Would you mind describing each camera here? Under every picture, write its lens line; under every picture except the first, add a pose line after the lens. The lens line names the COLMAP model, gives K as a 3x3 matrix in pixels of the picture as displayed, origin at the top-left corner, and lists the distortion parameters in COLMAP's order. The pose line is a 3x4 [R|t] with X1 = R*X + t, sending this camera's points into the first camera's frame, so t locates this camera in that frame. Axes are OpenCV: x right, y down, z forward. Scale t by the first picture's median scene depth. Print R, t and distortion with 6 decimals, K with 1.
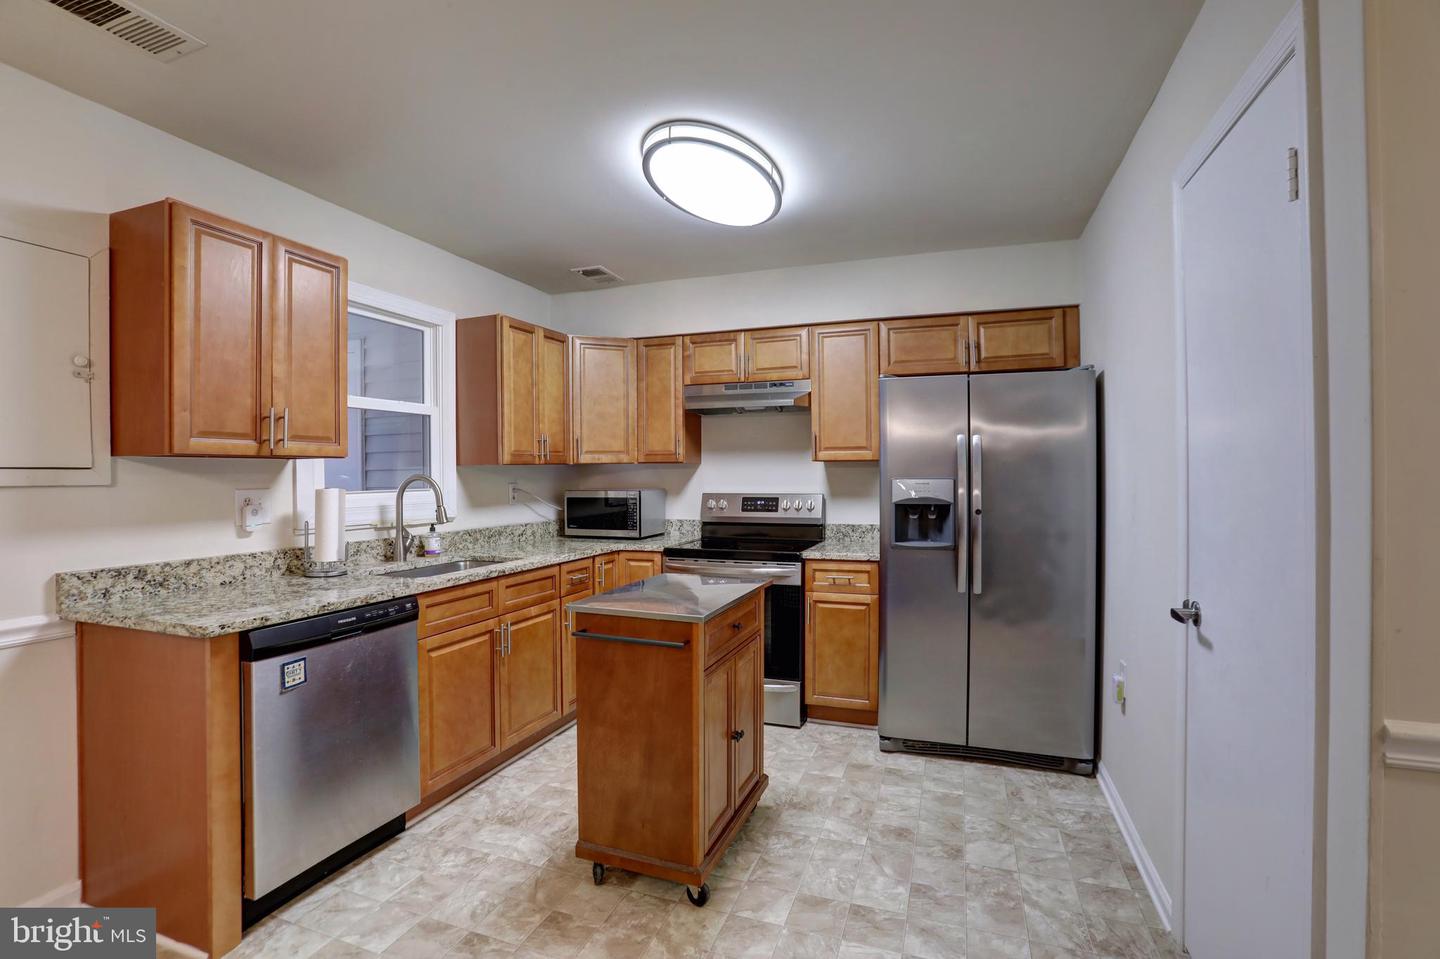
lens RADIAL K [[668.8, 0, 722.3], [0, 668.8, 475.6], [0, 0, 1]] dist [-0.097822, 0.057563]
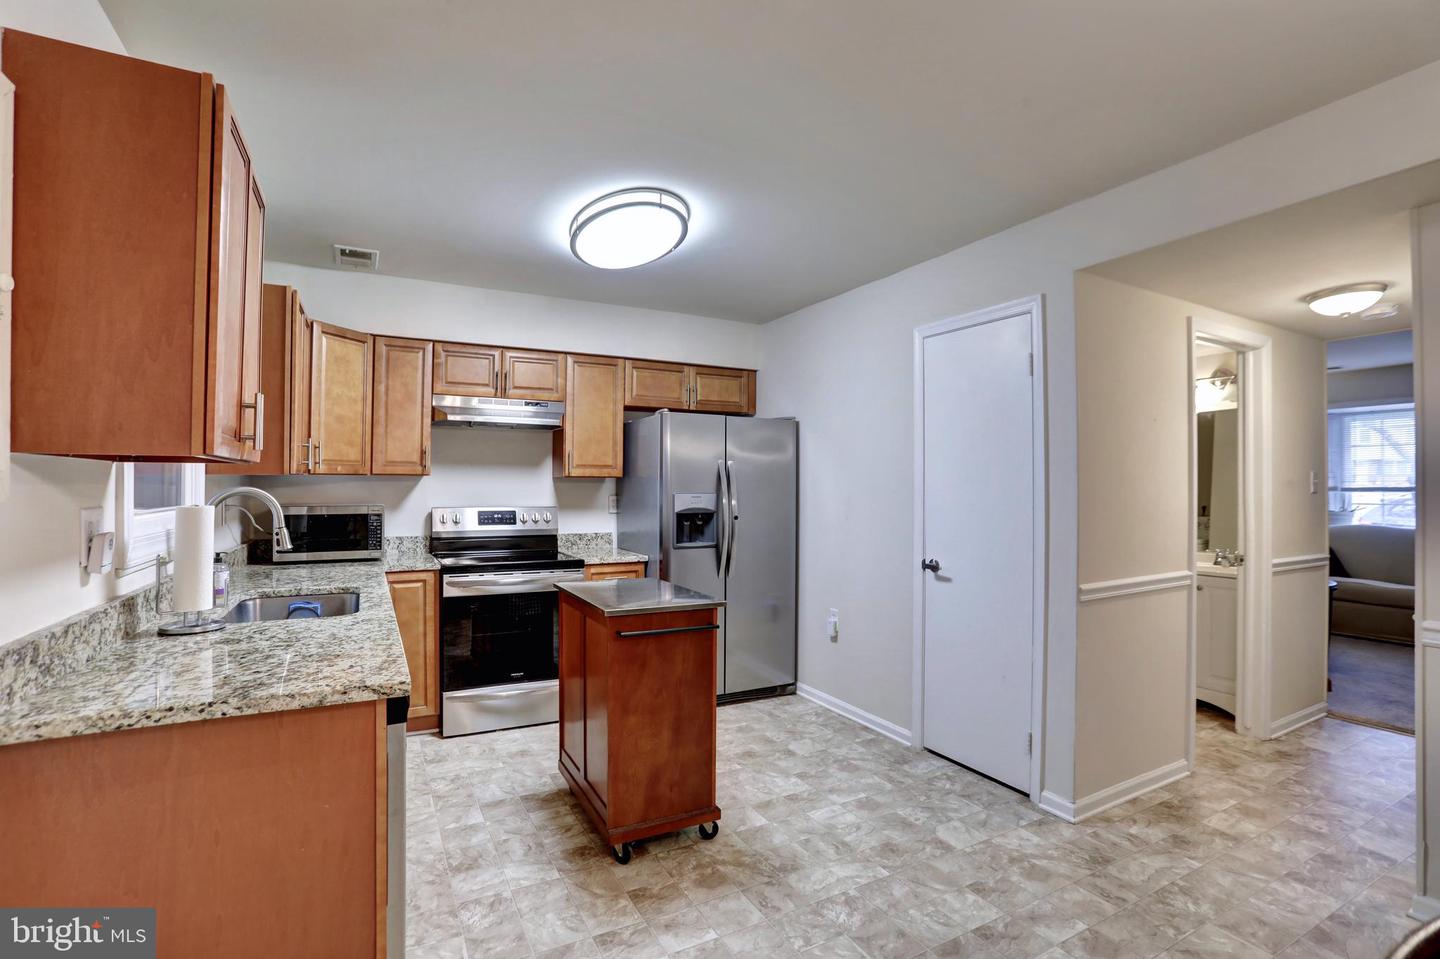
lens RADIAL K [[668.5, 0, 726.3], [0, 668.5, 478.3], [0, 0, 1]] dist [-0.074618, 0.034321]
pose [[0.664942, 0.015964, 0.746725, -0.602288], [-0.004810, 0.999842, -0.017092, -0.002025], [-0.746880, 0.007773, 0.664913, 0.086769]]
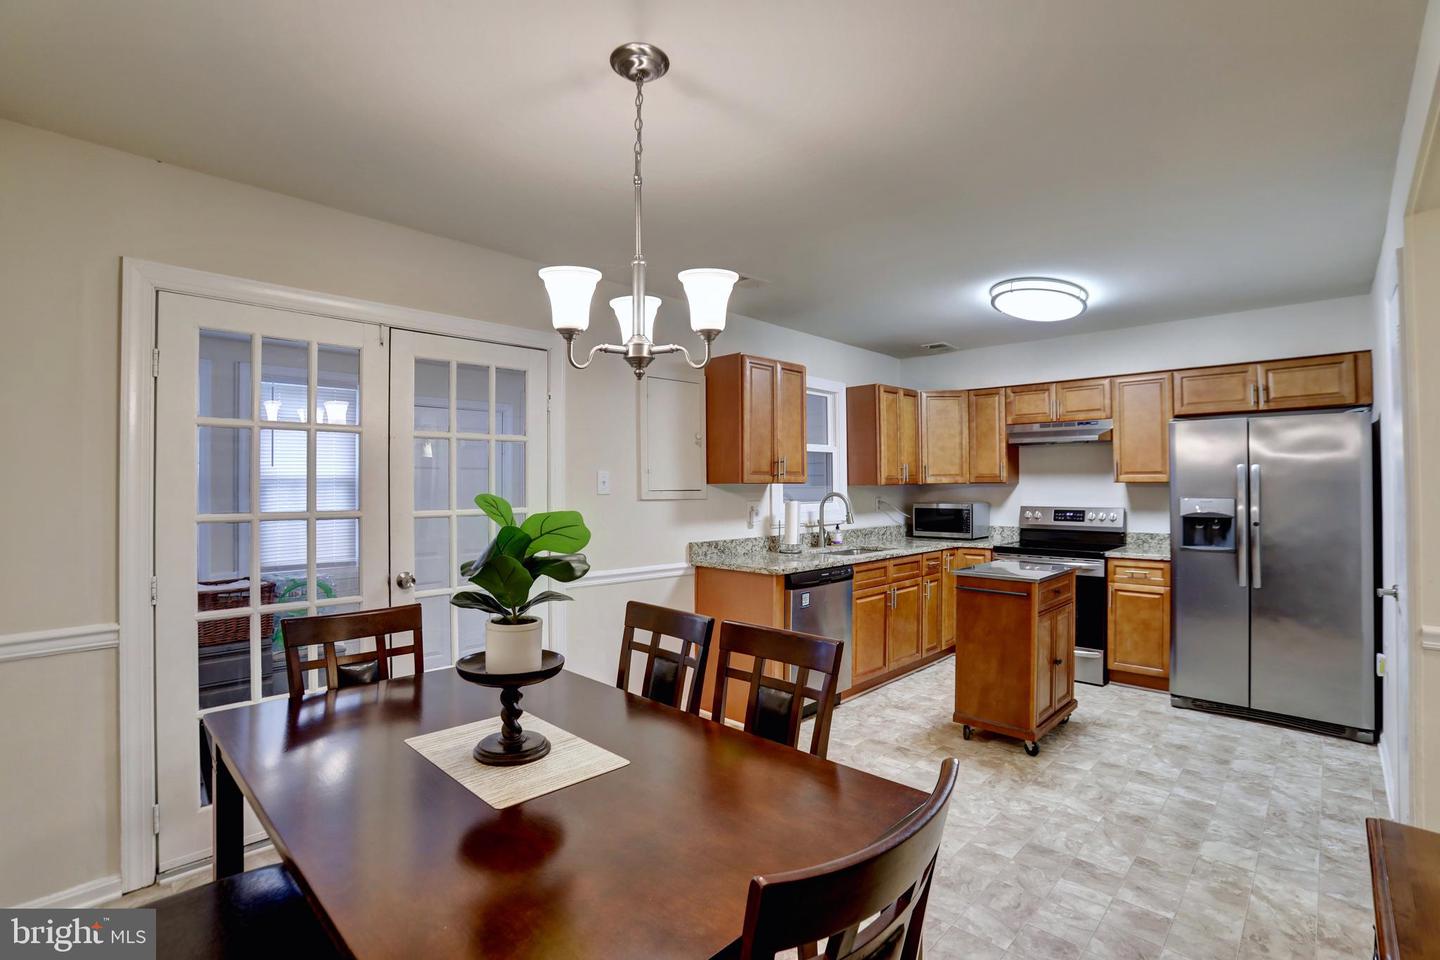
lens RADIAL K [[668.5, 0, 726.3], [0, 668.5, 478.8], [0, 0, 1]] dist [-0.074618, 0.034321]
pose [[0.915989, -0.000896, -0.401203, -0.052349], [-0.003154, 0.999951, -0.009434, -0.017263], [0.401192, 0.009907, 0.915941, -0.533434]]
